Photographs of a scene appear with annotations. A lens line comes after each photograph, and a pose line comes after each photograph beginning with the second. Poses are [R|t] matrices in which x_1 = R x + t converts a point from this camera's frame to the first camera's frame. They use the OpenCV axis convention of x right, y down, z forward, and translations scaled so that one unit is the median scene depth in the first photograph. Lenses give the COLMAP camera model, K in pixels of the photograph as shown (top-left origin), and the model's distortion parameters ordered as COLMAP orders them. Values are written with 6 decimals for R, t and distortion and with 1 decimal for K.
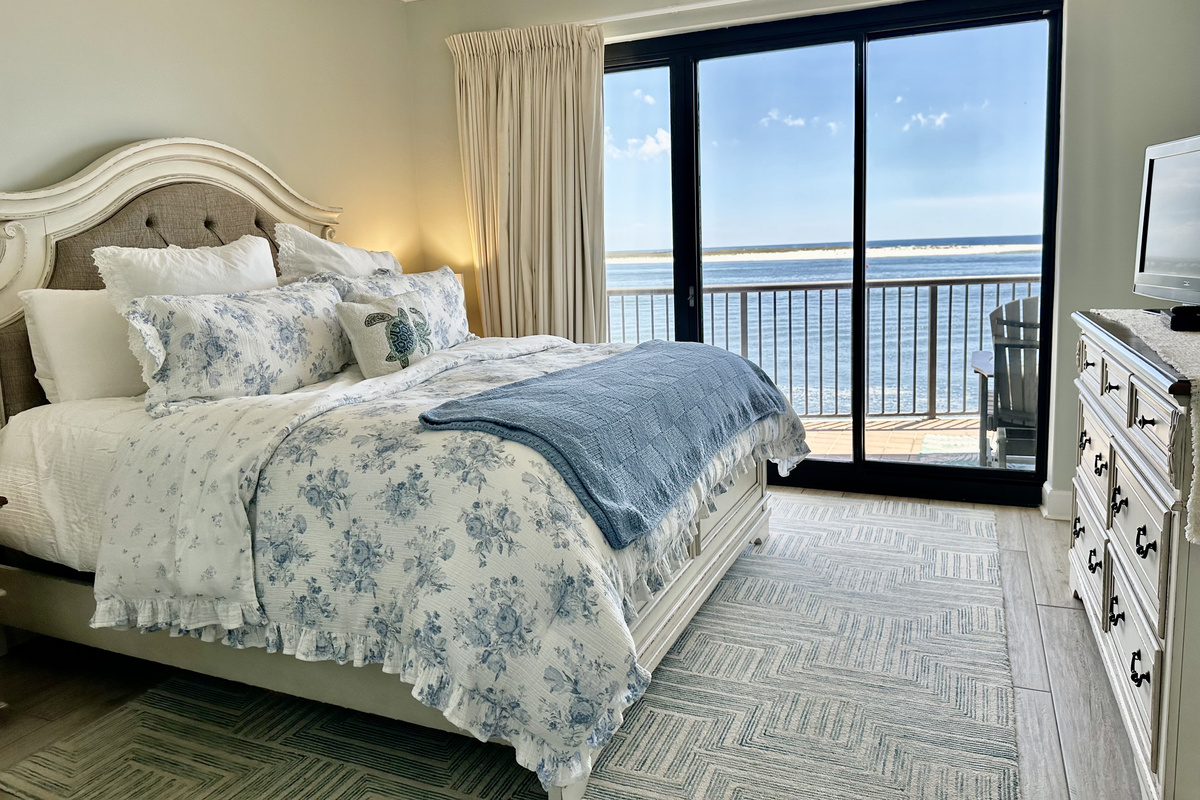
lens RADIAL K [[842.6, 0, 588.7], [0, 842.6, 350.1], [0, 0, 1]] dist [0.103176, -0.152829]
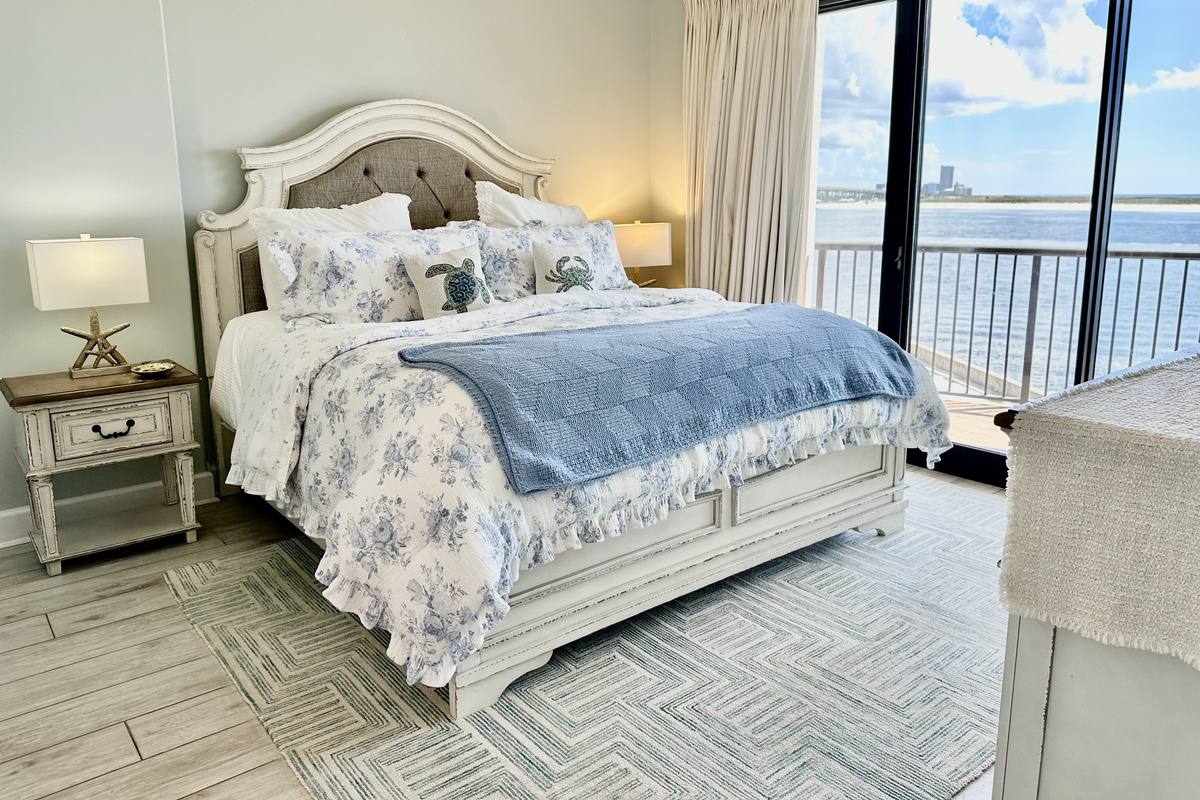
lens RADIAL K [[842.6, 0, 588.7], [0, 842.6, 350.1], [0, 0, 1]] dist [0.103176, -0.152829]
pose [[0.886567, 0.111185, -0.449040, 0.470326], [-0.078165, 0.992734, 0.091481, -0.044139], [0.455948, -0.046004, 0.888817, 0.071827]]
